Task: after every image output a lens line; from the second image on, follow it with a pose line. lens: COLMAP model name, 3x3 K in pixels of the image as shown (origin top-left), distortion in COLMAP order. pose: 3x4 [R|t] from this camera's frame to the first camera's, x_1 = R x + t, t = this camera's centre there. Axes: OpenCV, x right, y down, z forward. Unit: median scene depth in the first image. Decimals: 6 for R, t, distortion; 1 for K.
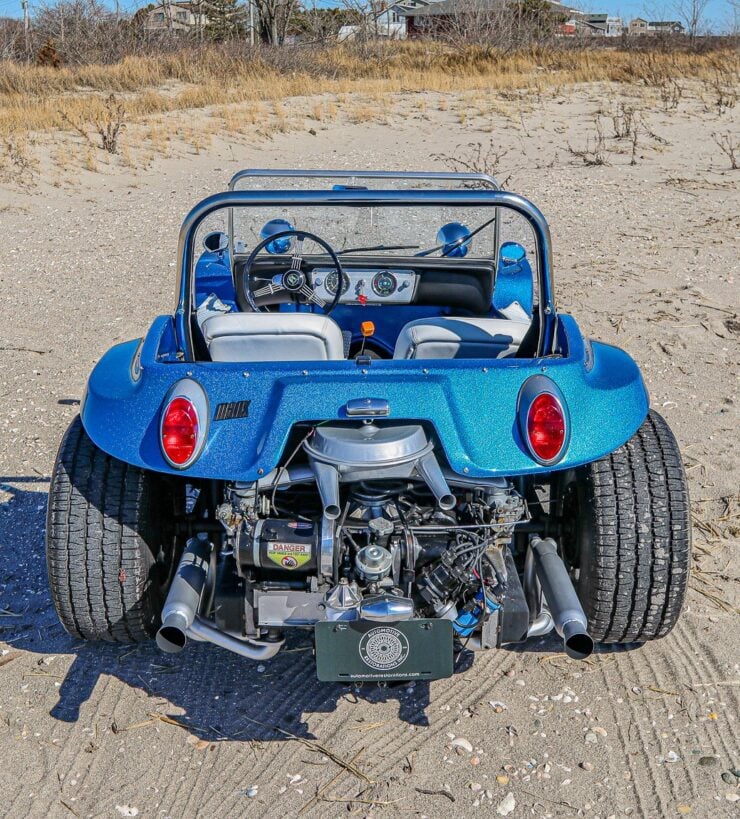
lens RADIAL K [[1023.9, 0, 372.0], [0, 1023.9, 412.9], [0, 0, 1]] dist [-0.077556, 0.000000]
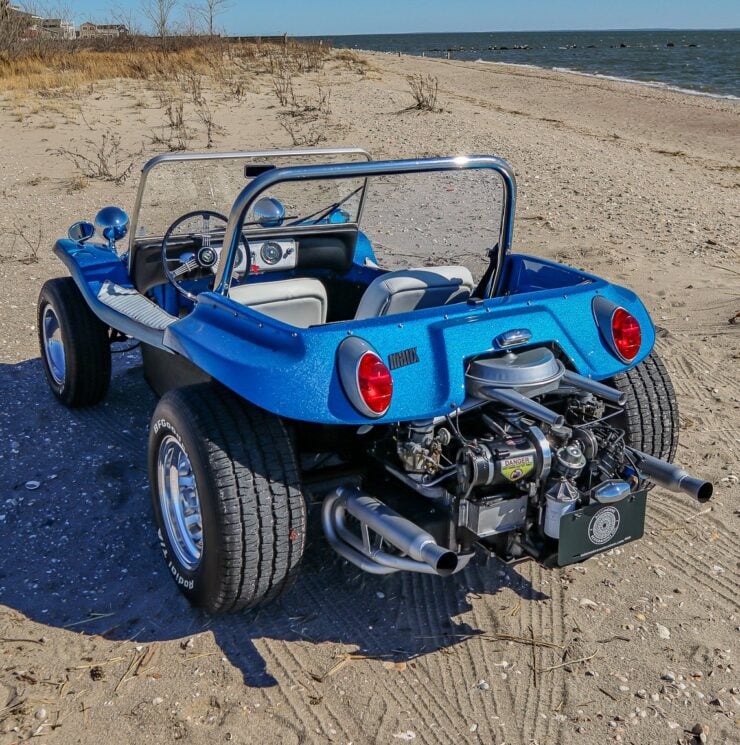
lens RADIAL K [[924.4, 0, 367.0], [0, 924.4, 366.7], [0, 0, 1]] dist [-0.087213, 0.000000]
pose [[0.888237, -0.151593, 0.433653, -0.556616], [0.155838, 0.987441, 0.025984, -0.023688], [-0.432146, 0.044500, 0.900705, 0.103613]]
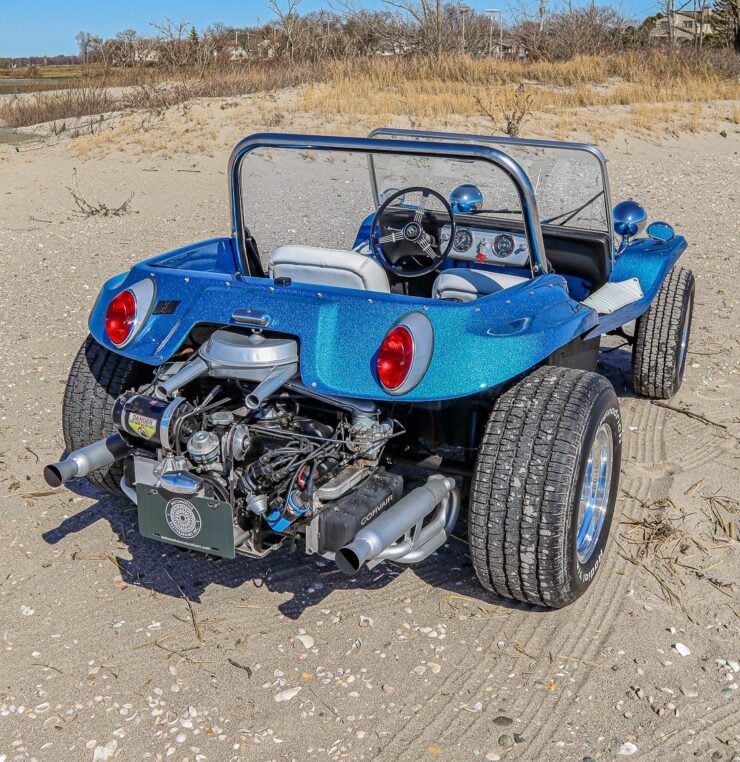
lens RADIAL K [[953.4, 0, 368.3], [0, 953.4, 388.1], [0, 0, 1]] dist [-0.066968, 0.000000]
pose [[0.901189, 0.160838, -0.402478, 0.490334], [-0.161423, 0.986343, 0.032719, 0.014933], [0.402244, 0.035483, 0.914845, 0.083632]]
